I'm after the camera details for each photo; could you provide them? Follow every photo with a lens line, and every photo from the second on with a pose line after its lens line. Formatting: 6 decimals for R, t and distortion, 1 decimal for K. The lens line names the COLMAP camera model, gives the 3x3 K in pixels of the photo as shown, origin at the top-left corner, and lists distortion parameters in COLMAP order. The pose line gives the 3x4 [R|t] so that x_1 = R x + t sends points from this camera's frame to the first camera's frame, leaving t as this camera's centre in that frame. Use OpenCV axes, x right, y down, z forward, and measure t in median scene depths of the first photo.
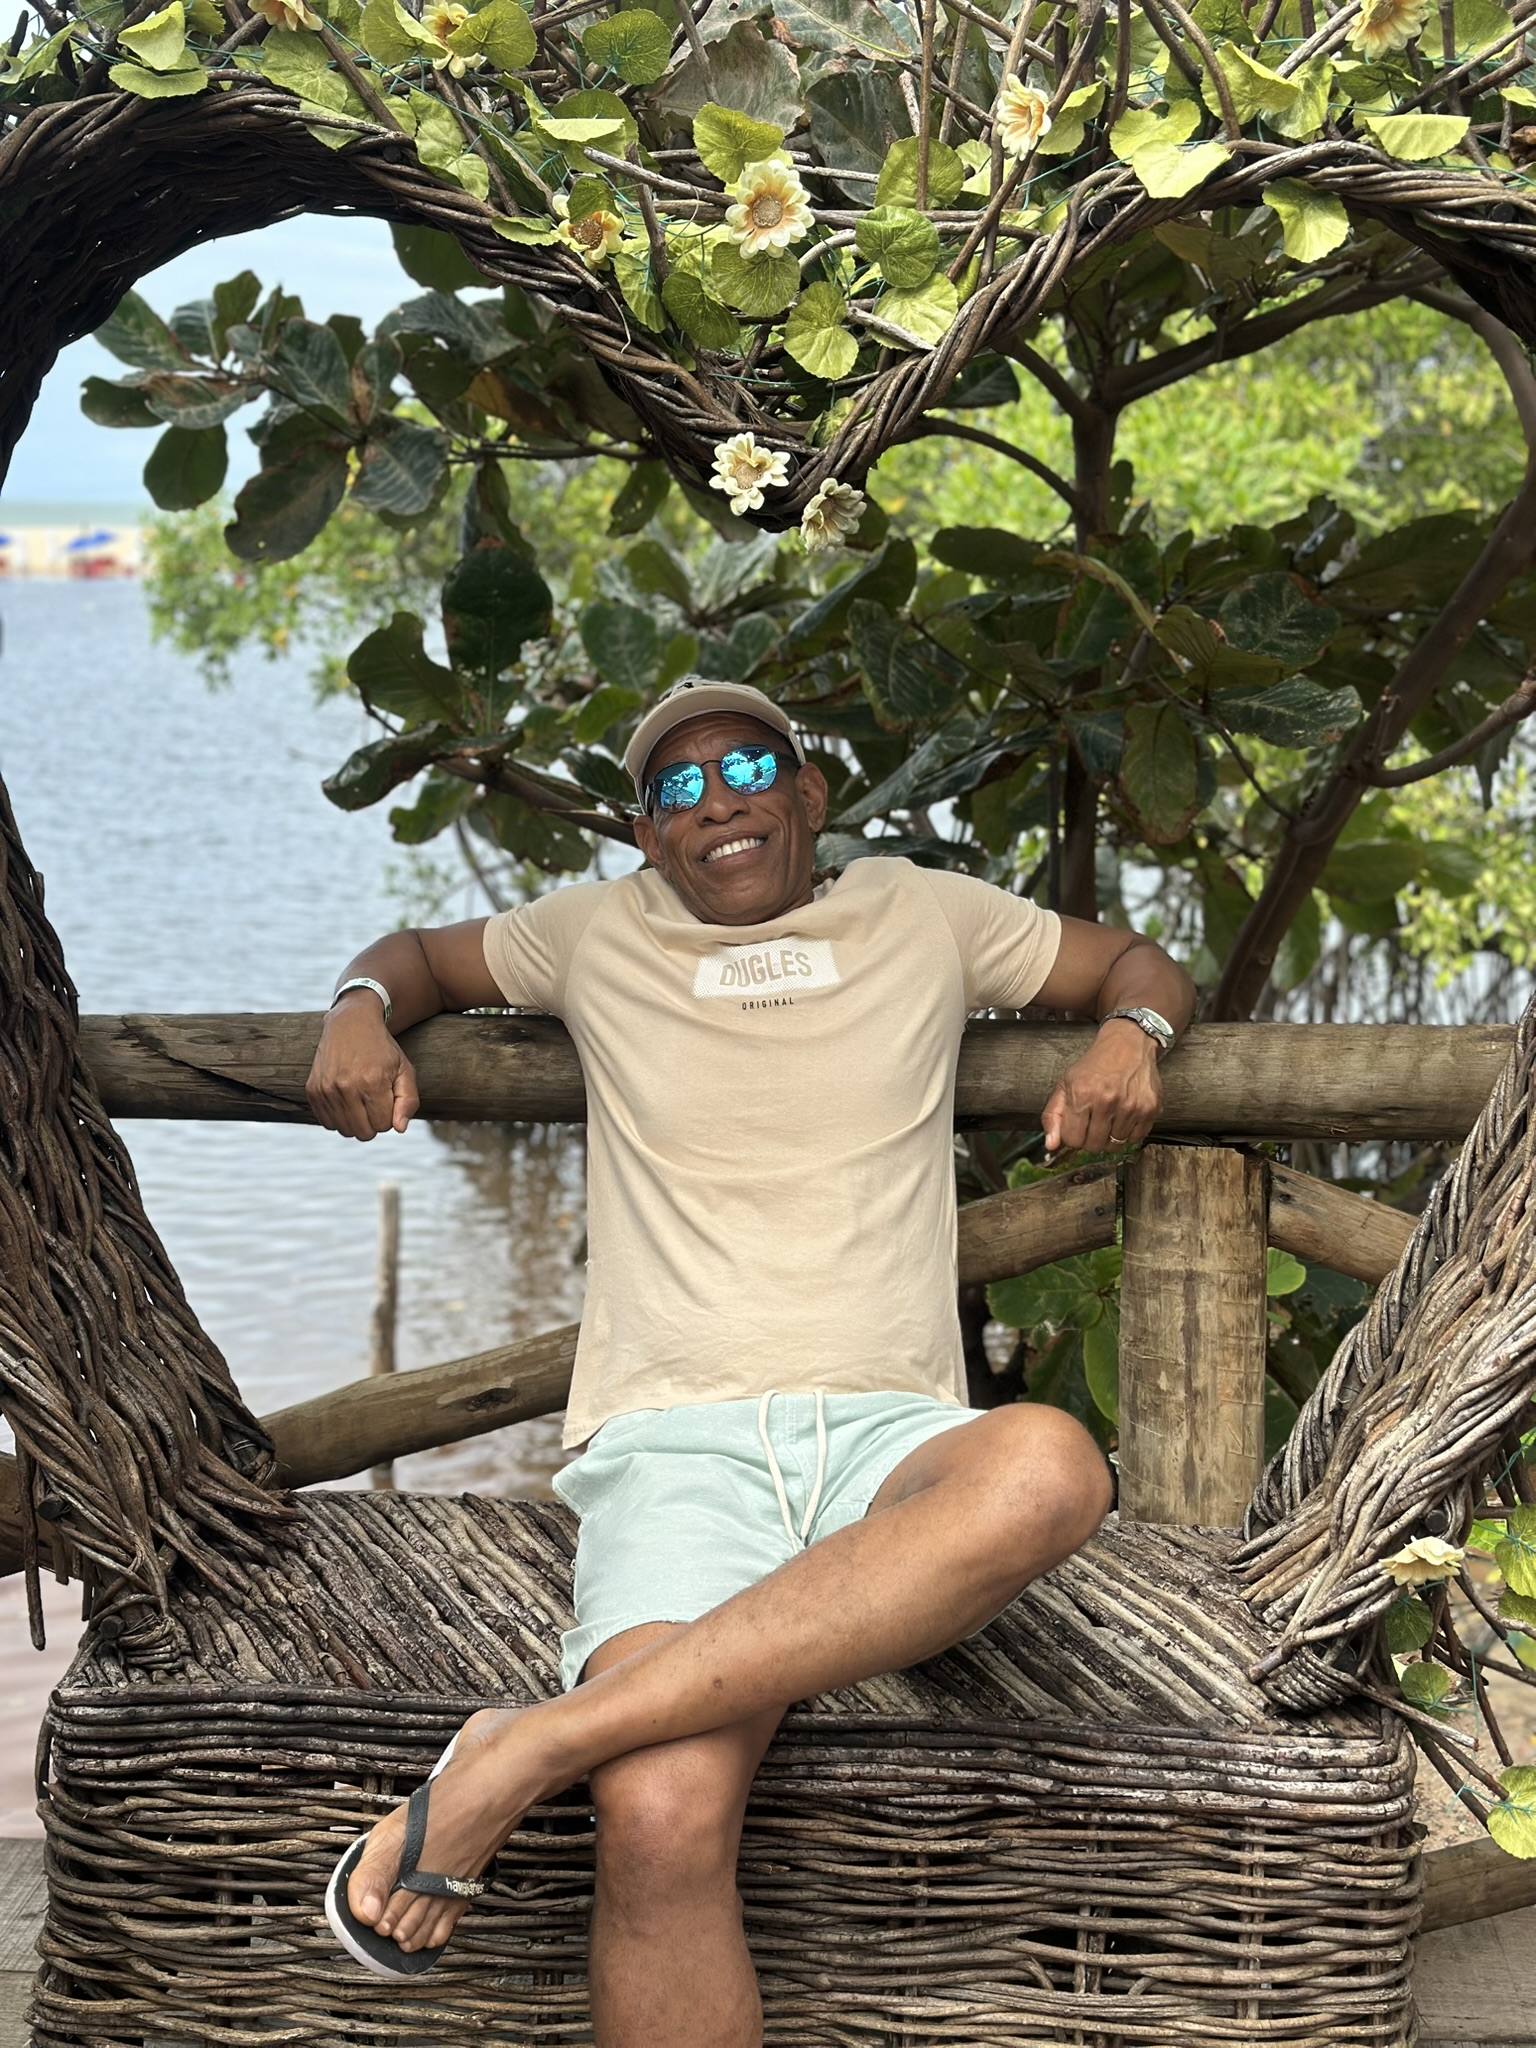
lens RADIAL K [[2985.4, 0, 765.1], [0, 2985.4, 1048.1], [0, 0, 1]] dist [0.045281, 0.000000]
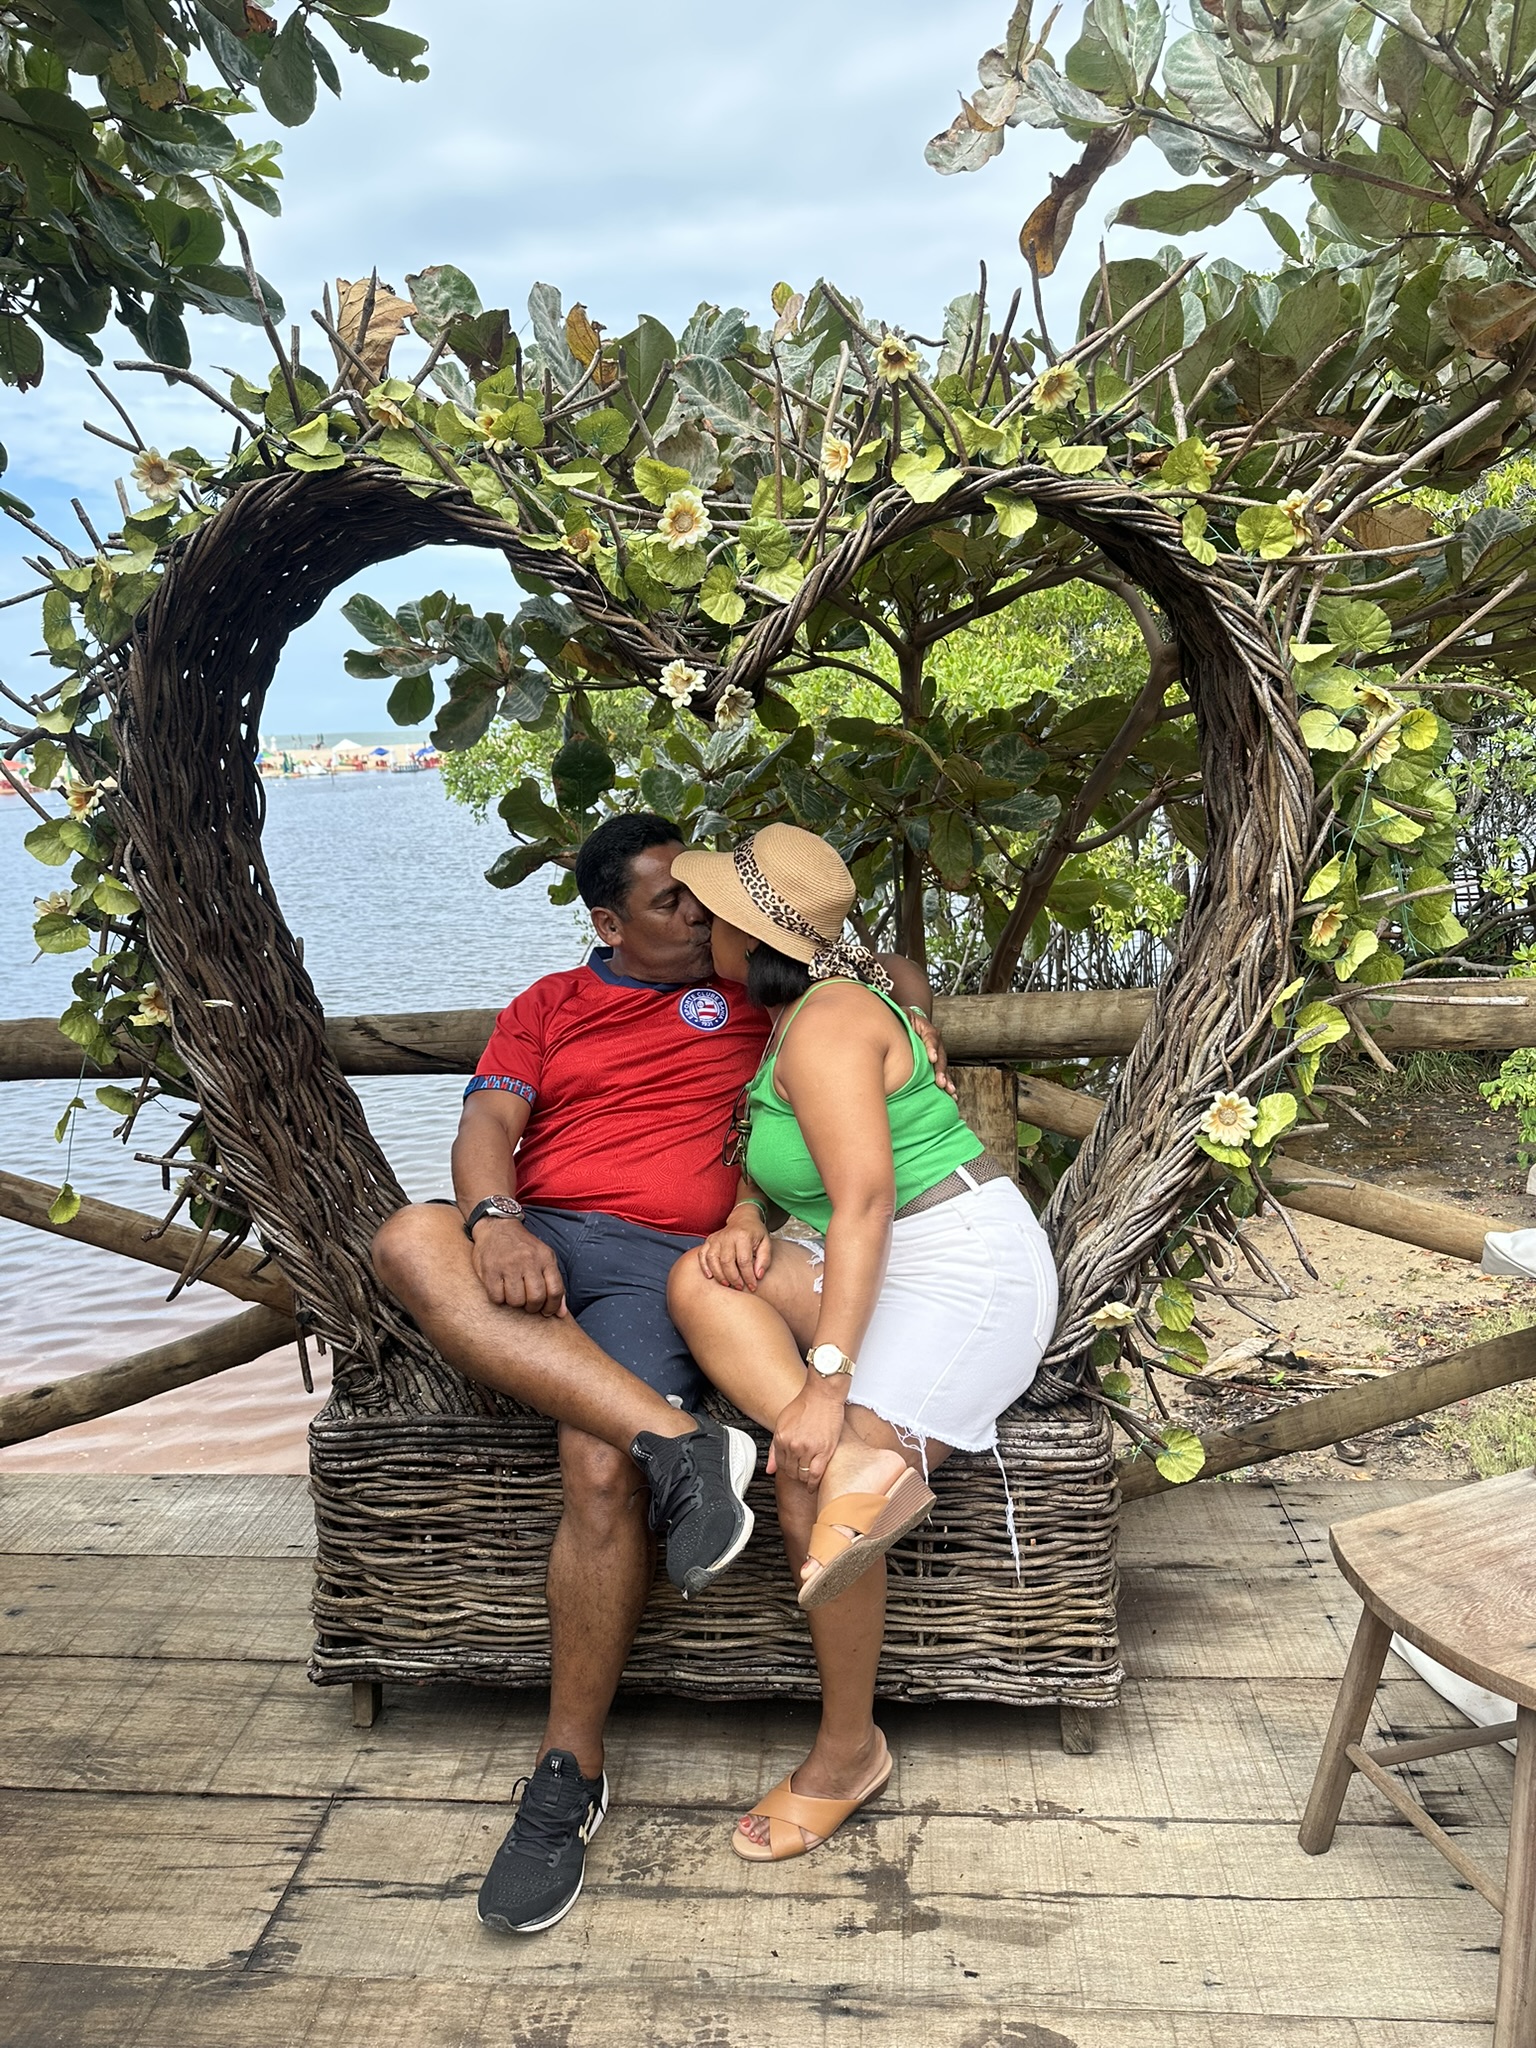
lens RADIAL K [[1494.2, 0, 774.5], [0, 1494.2, 1036.1], [0, 0, 1]] dist [0.022734, -0.049395]
pose [[0.999028, -0.043781, -0.005070, 0.040774], [0.043918, 0.998552, 0.031062, -0.020255], [0.003703, -0.031255, 0.999505, 0.162602]]
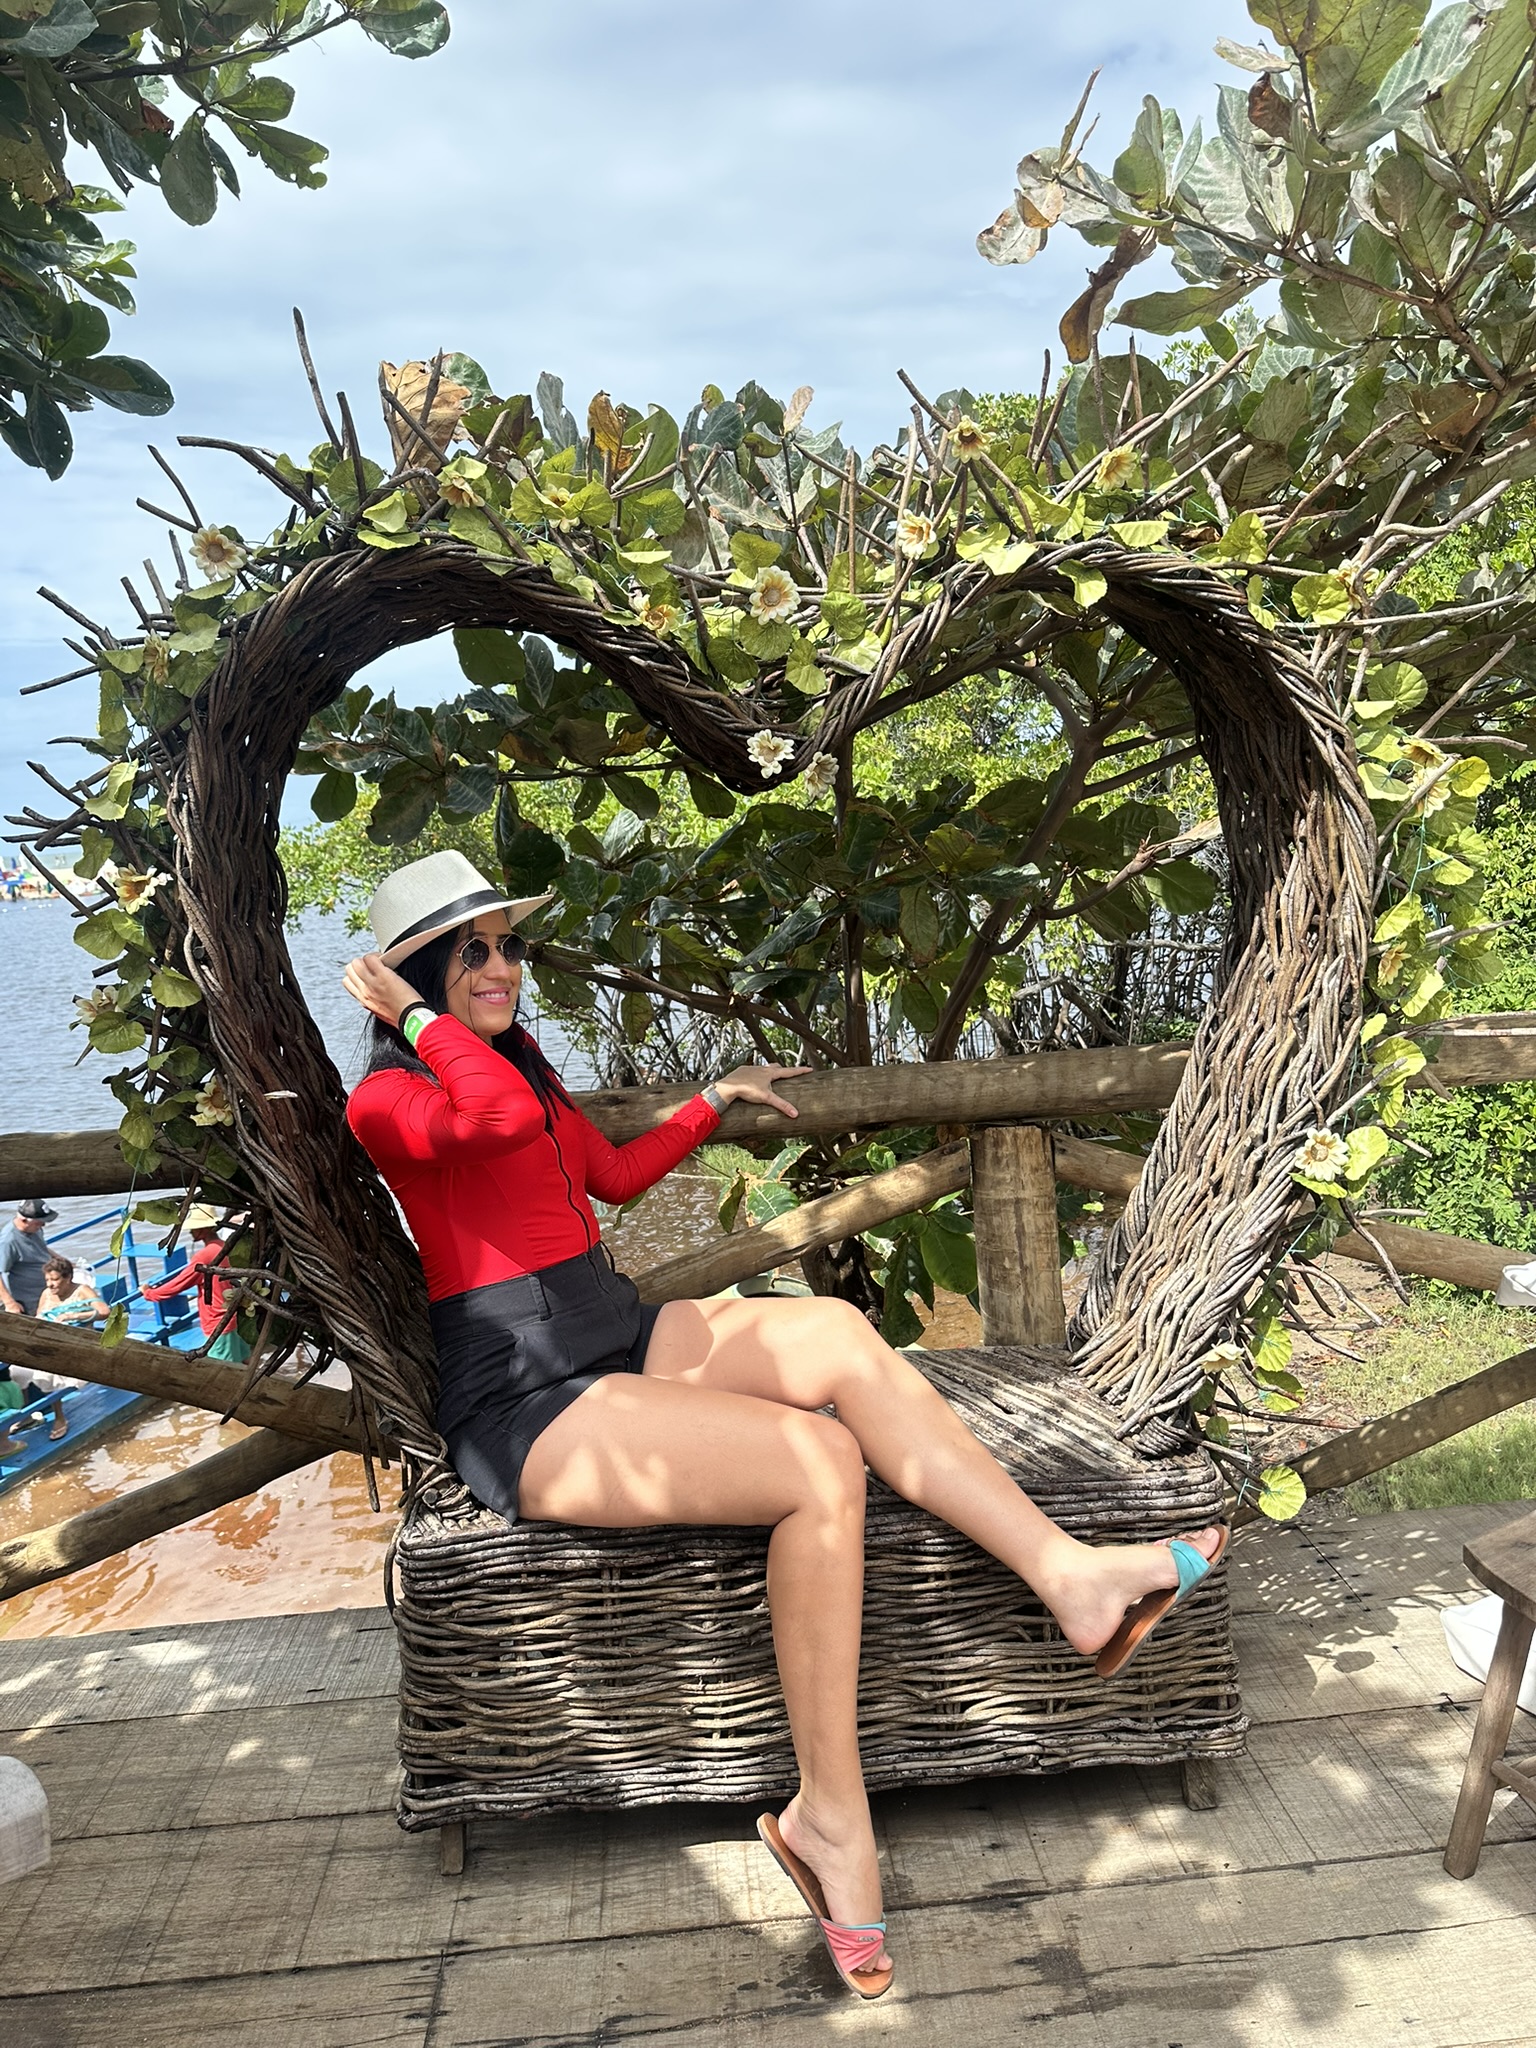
lens RADIAL K [[1494.2, 0, 779.0], [0, 1494.2, 1022.0], [0, 0, 1]] dist [0.022734, -0.049395]
pose [[0.986647, -0.090858, 0.135174, -0.124557], [0.096292, 0.994765, -0.034211, -0.014003], [-0.131358, 0.046770, 0.990231, 0.178132]]
